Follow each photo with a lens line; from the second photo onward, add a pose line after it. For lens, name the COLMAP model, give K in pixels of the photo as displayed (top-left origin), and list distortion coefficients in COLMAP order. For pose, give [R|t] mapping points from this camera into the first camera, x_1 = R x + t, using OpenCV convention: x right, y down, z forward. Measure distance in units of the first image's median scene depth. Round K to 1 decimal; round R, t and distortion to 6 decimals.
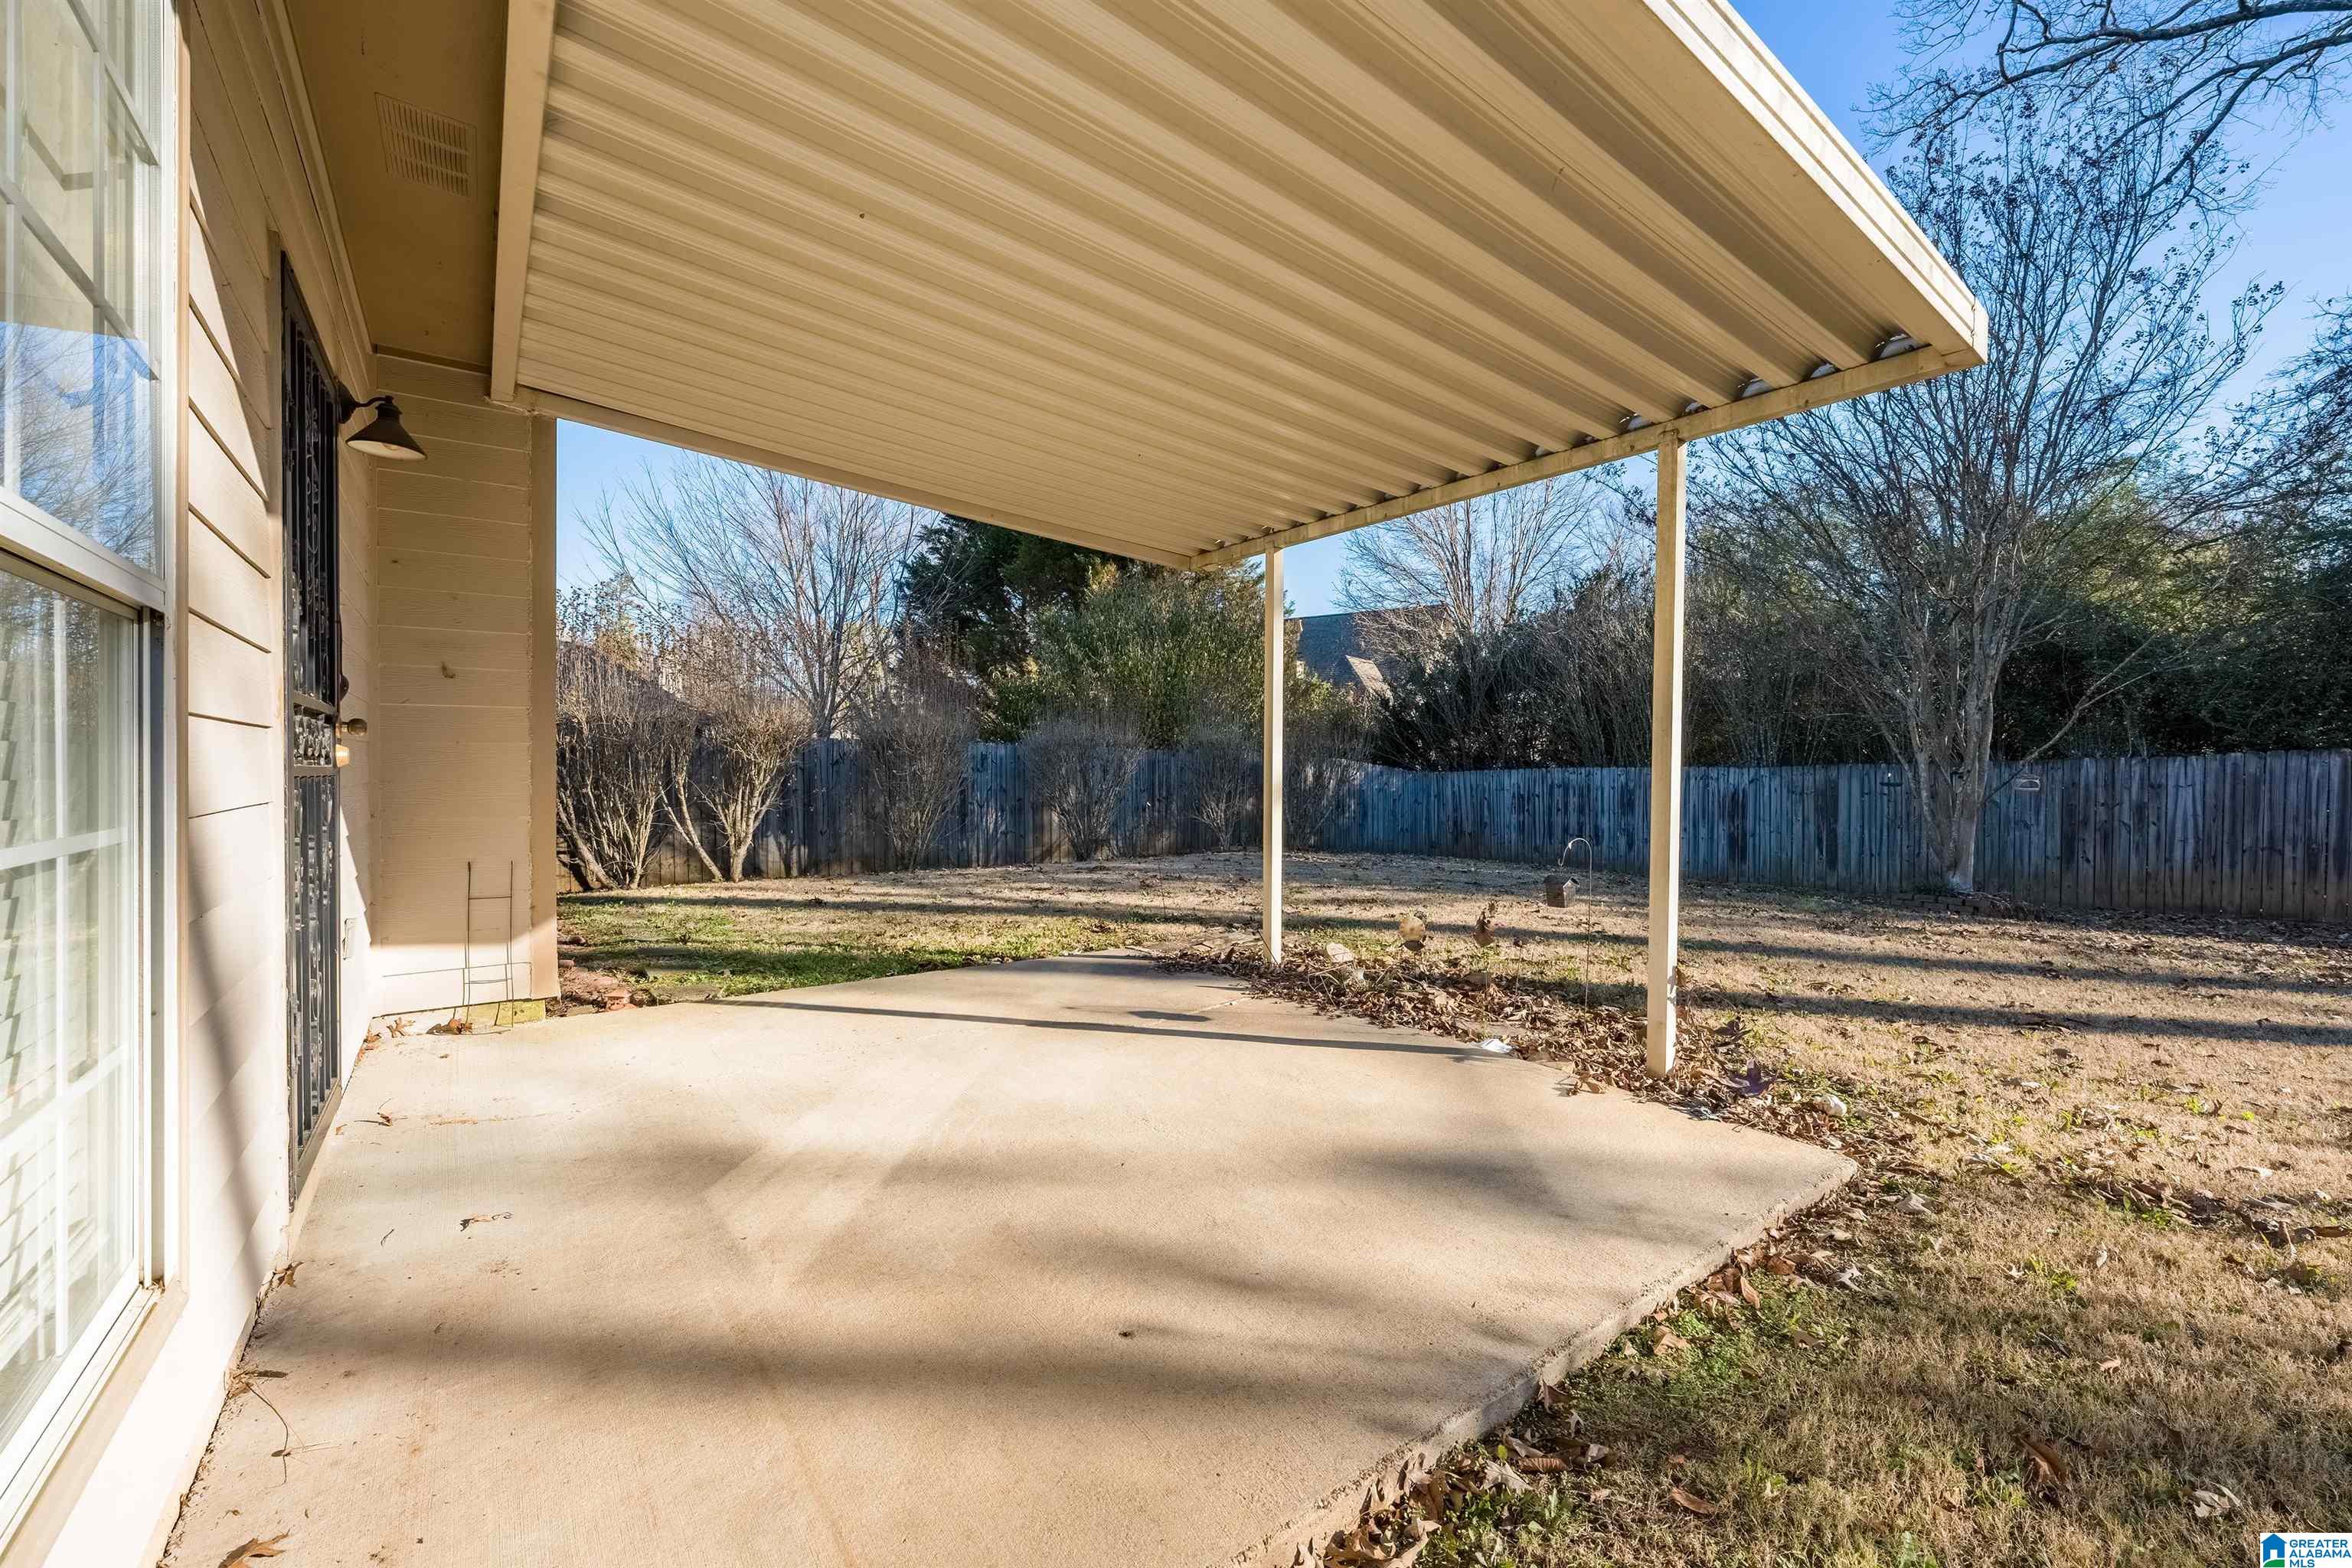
lens RADIAL K [[970.1, 0, 1168.6], [0, 970.1, 787.6], [0, 0, 1]] dist [-0.009643, -0.000307]
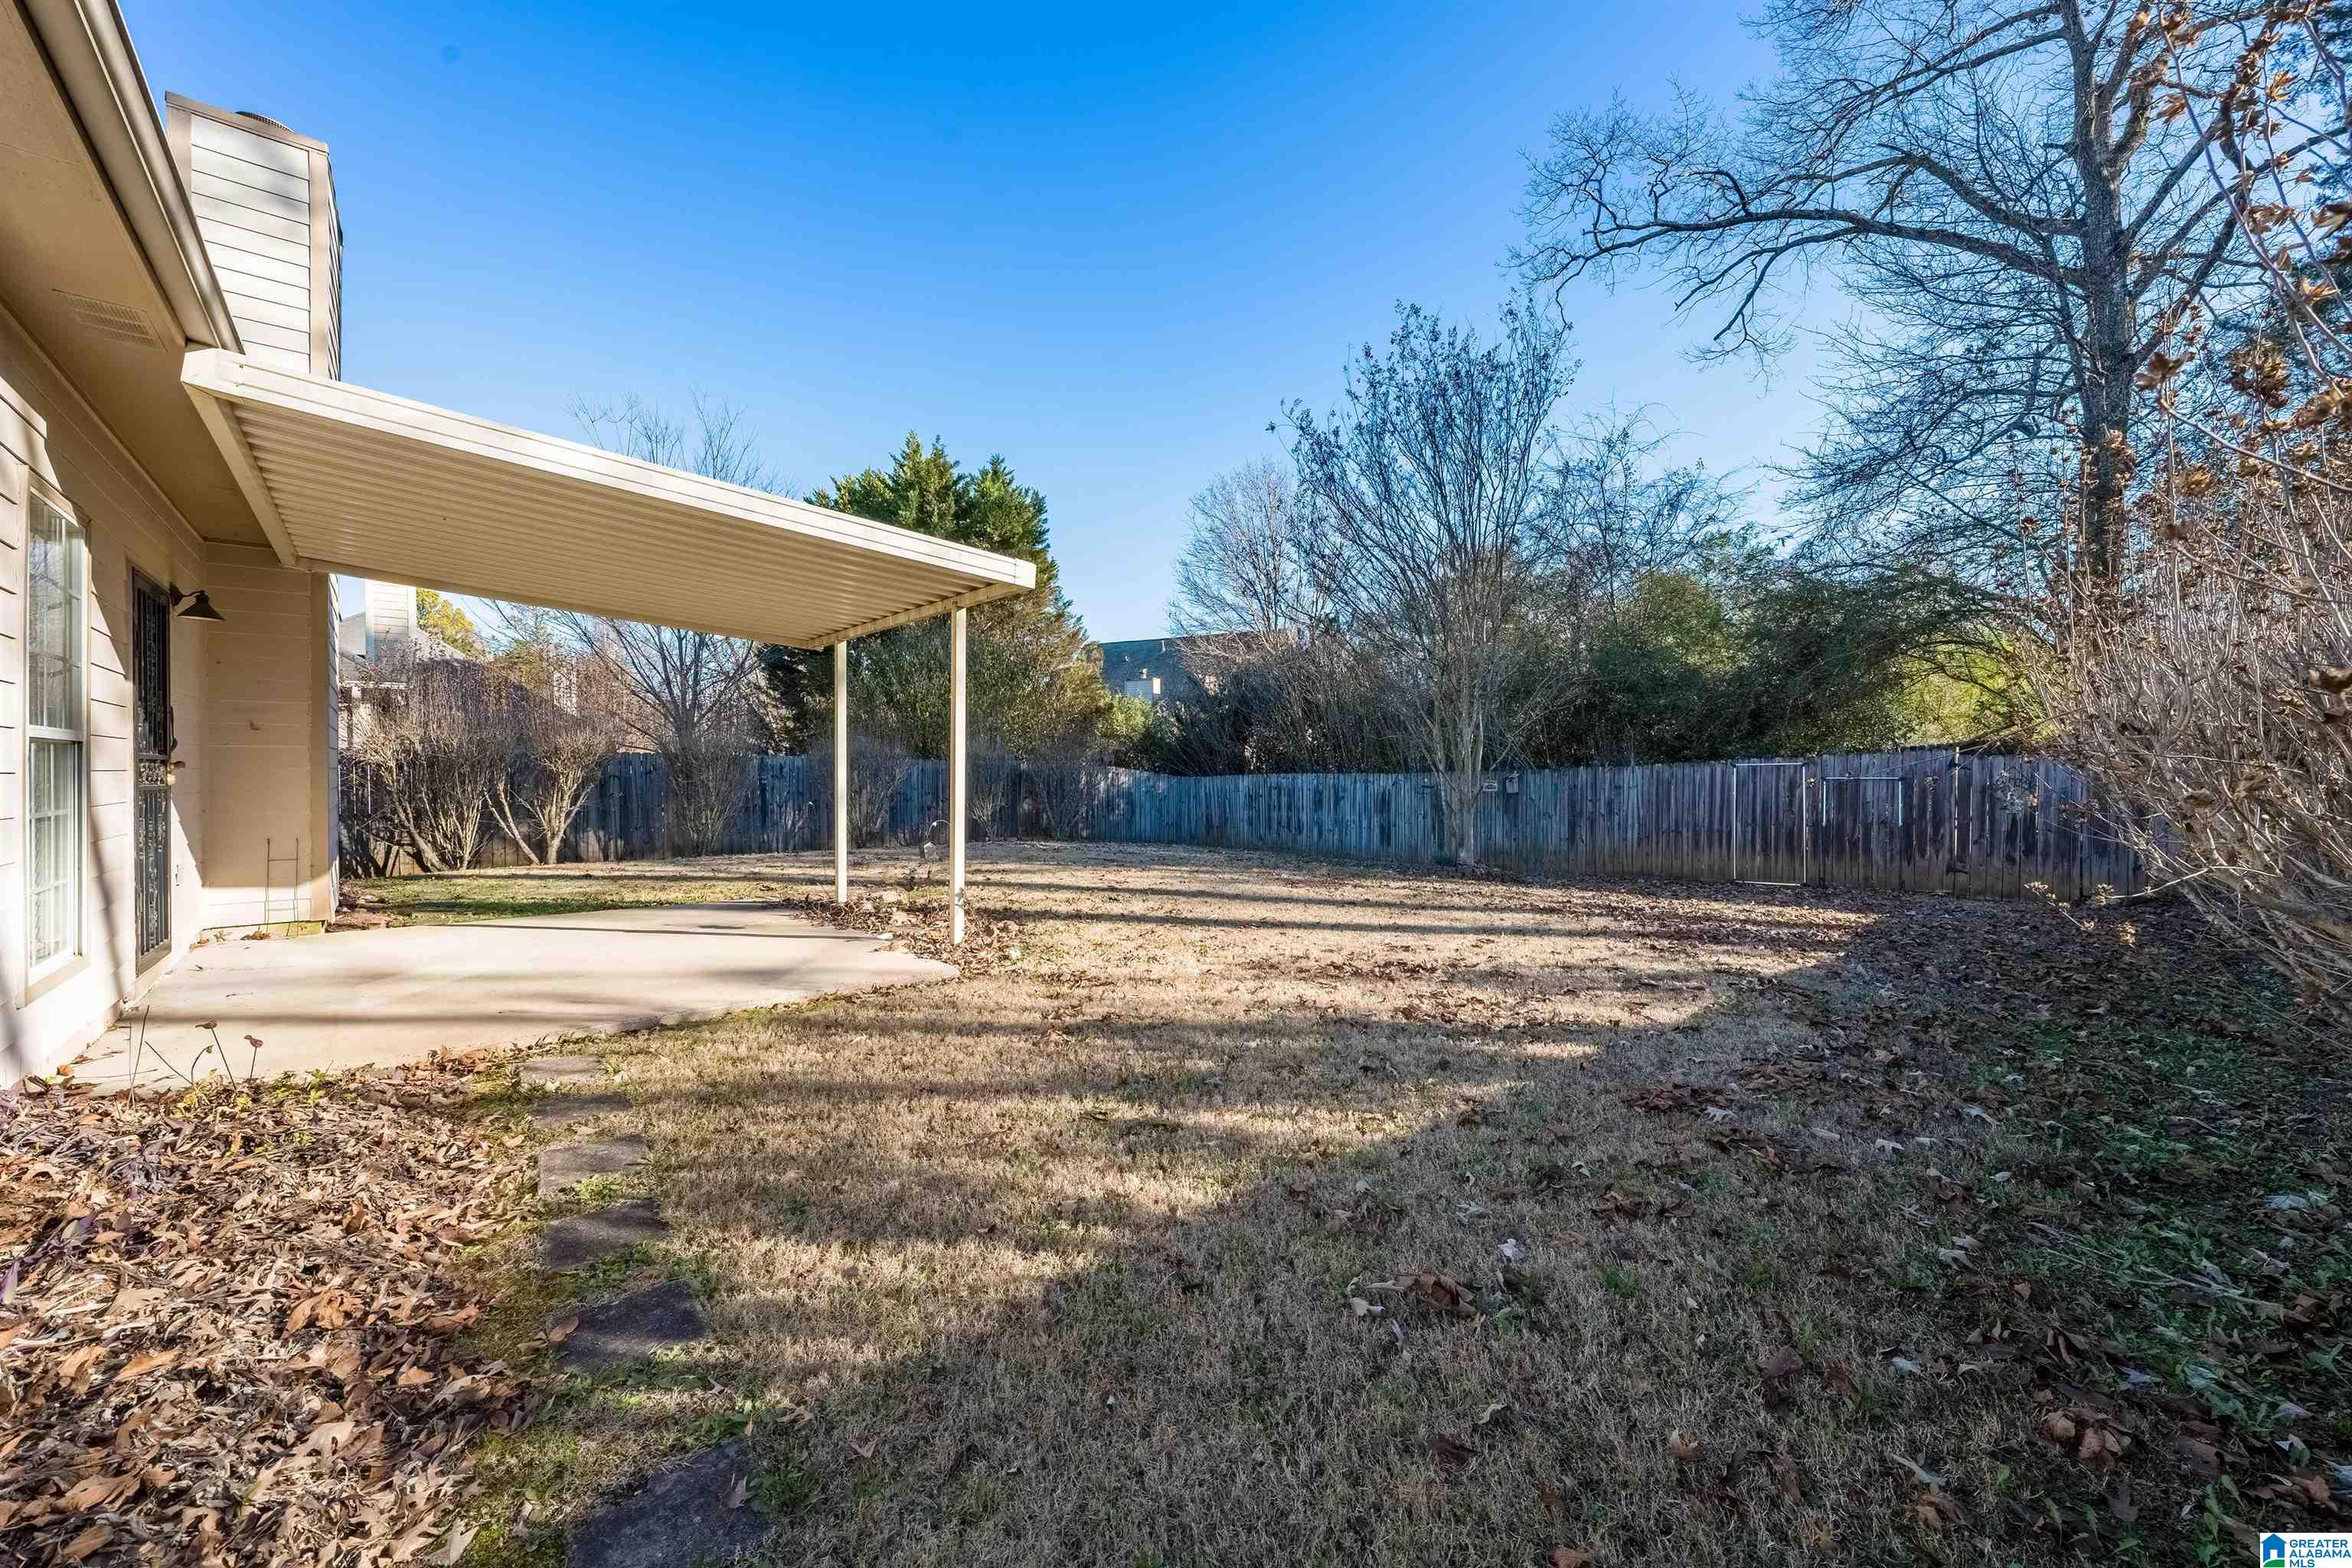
lens RADIAL K [[911.9, 0, 1182.8], [0, 911.9, 785.4], [0, 0, 1]] dist [-0.011516, 0.000051]
pose [[0.995702, -0.003294, 0.092561, 0.290360], [0.003685, 0.999985, -0.004050, -0.001466], [-0.092546, 0.004374, 0.995699, -0.288451]]
